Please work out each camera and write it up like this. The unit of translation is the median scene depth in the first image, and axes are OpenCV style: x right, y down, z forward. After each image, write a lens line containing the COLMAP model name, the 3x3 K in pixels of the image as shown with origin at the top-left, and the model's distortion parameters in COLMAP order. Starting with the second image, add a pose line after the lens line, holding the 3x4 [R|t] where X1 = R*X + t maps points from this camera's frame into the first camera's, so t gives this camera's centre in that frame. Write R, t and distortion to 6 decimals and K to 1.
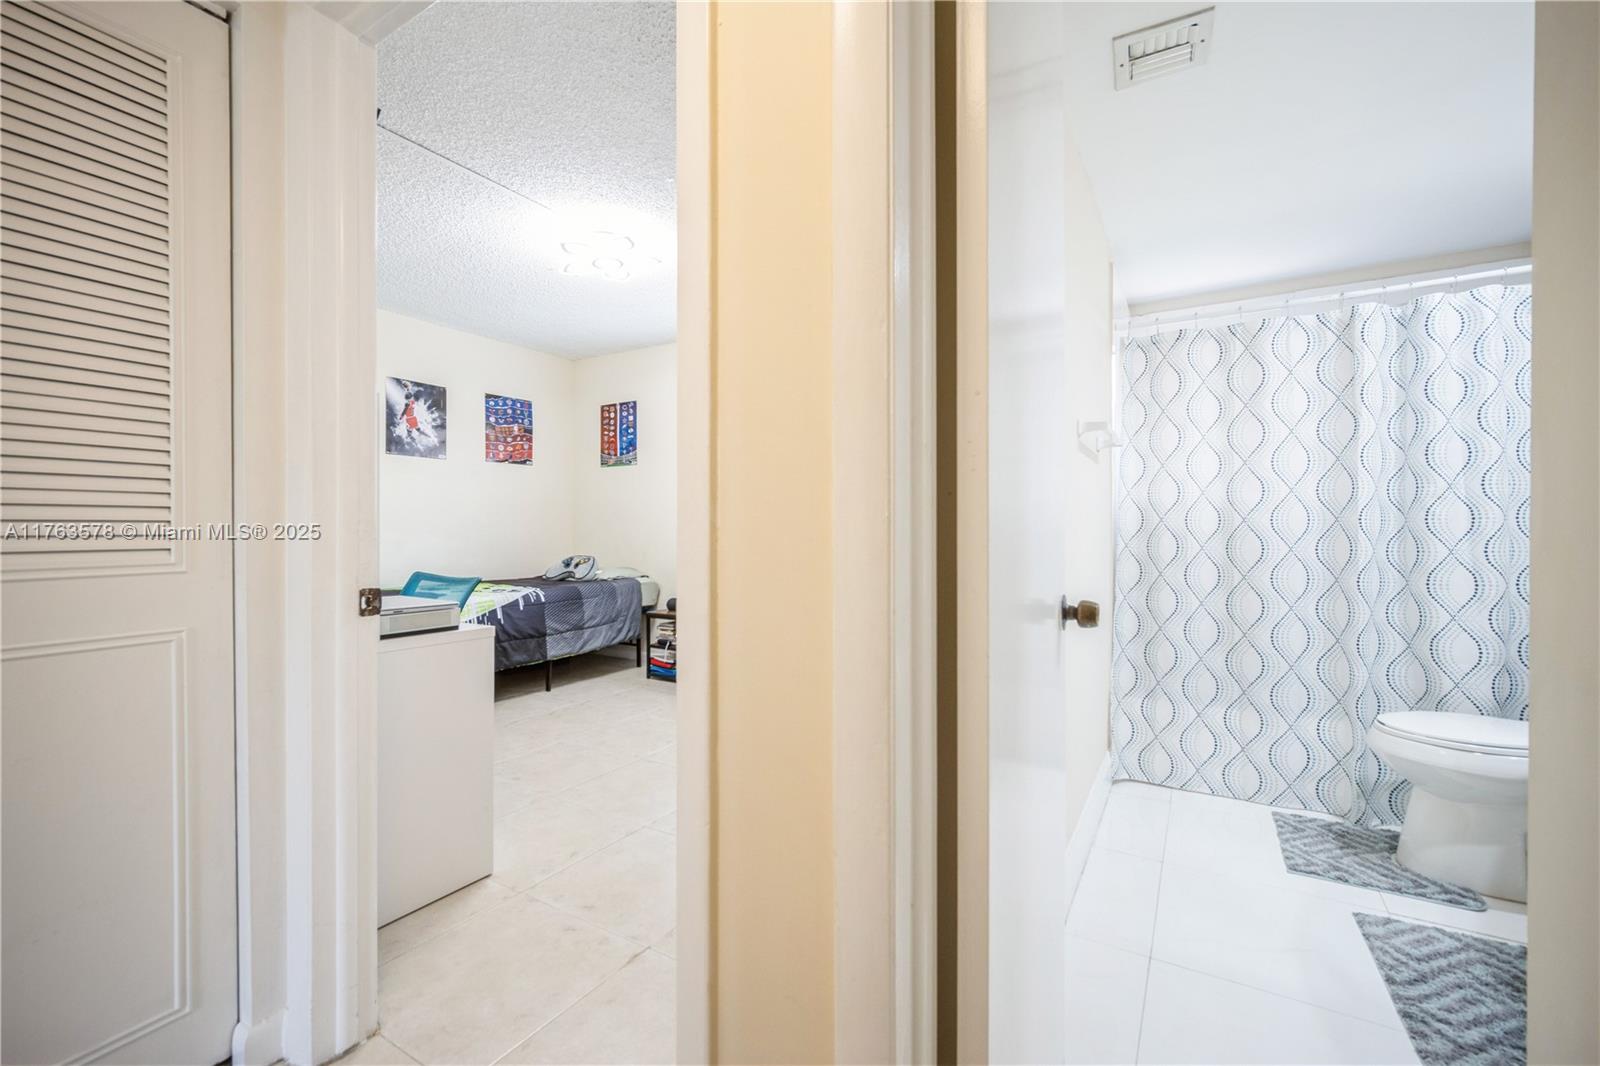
lens RADIAL K [[676.5, 0, 801.9], [0, 676.5, 529.7], [0, 0, 1]] dist [-0.001942, -0.000383]
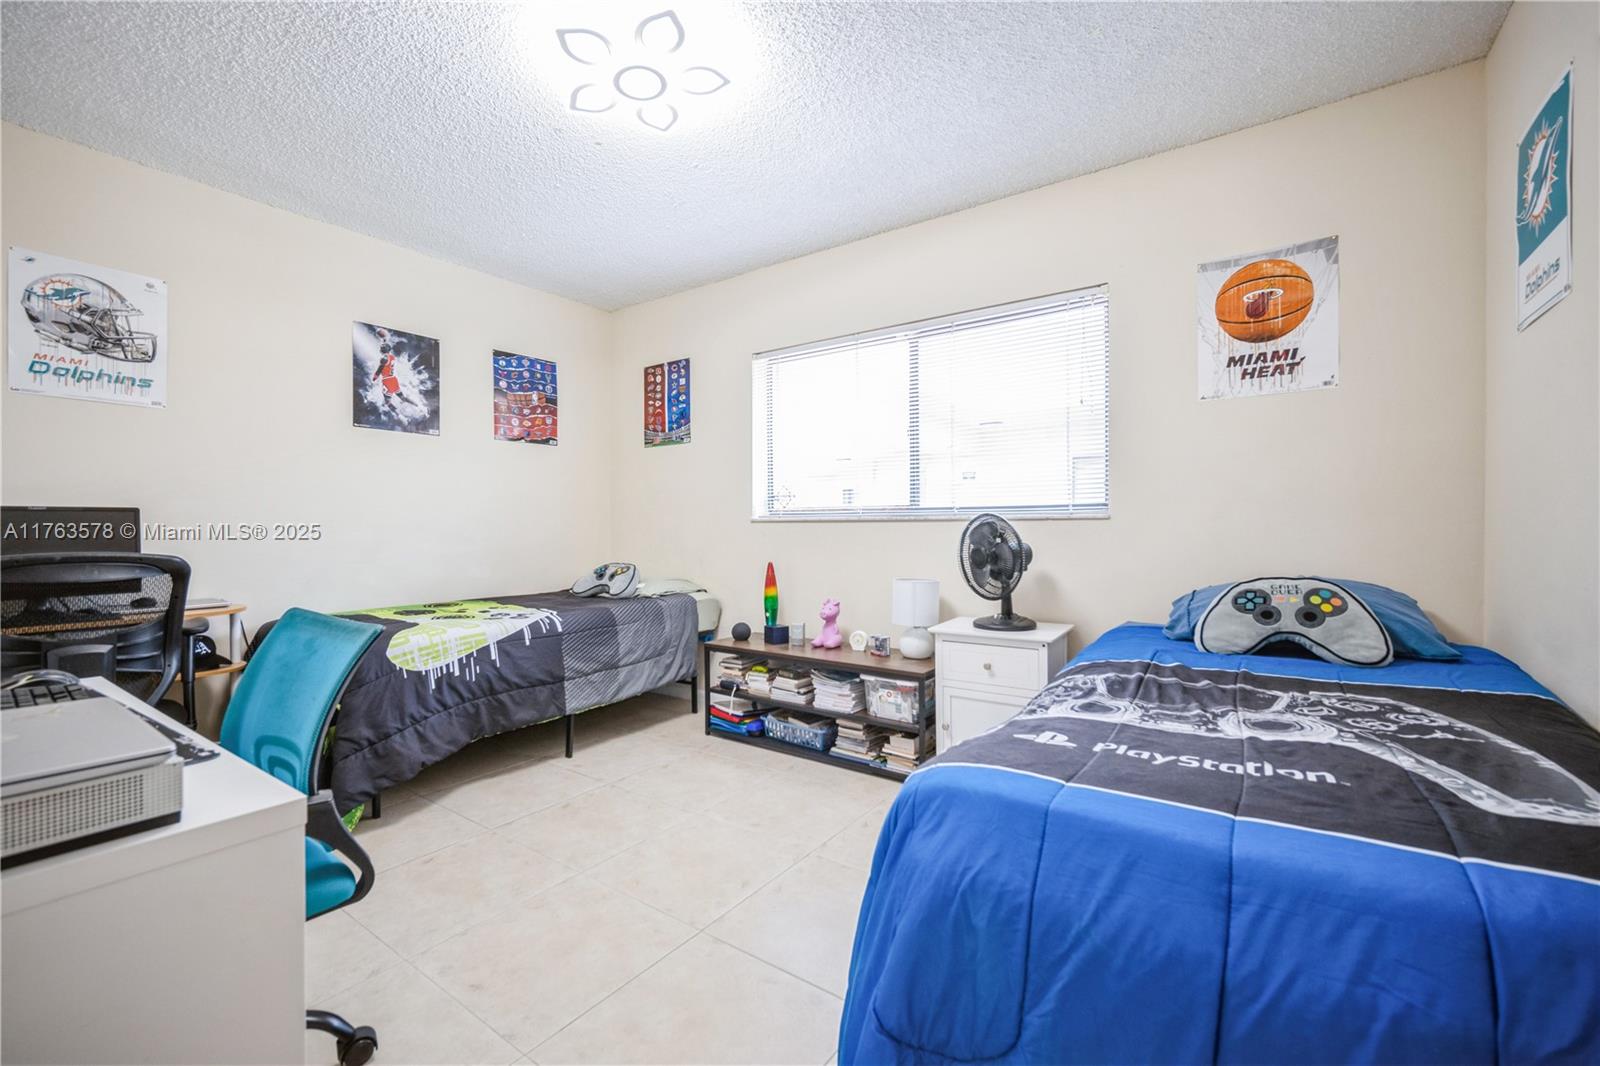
lens RADIAL K [[676.5, 0, 797.3], [0, 676.5, 529.3], [0, 0, 1]] dist [-0.001942, -0.000383]
pose [[0.996438, -0.004687, -0.084204, -0.073219], [0.004918, 0.999985, 0.002539, -0.000368], [0.084190, -0.002944, 0.996445, 0.302840]]
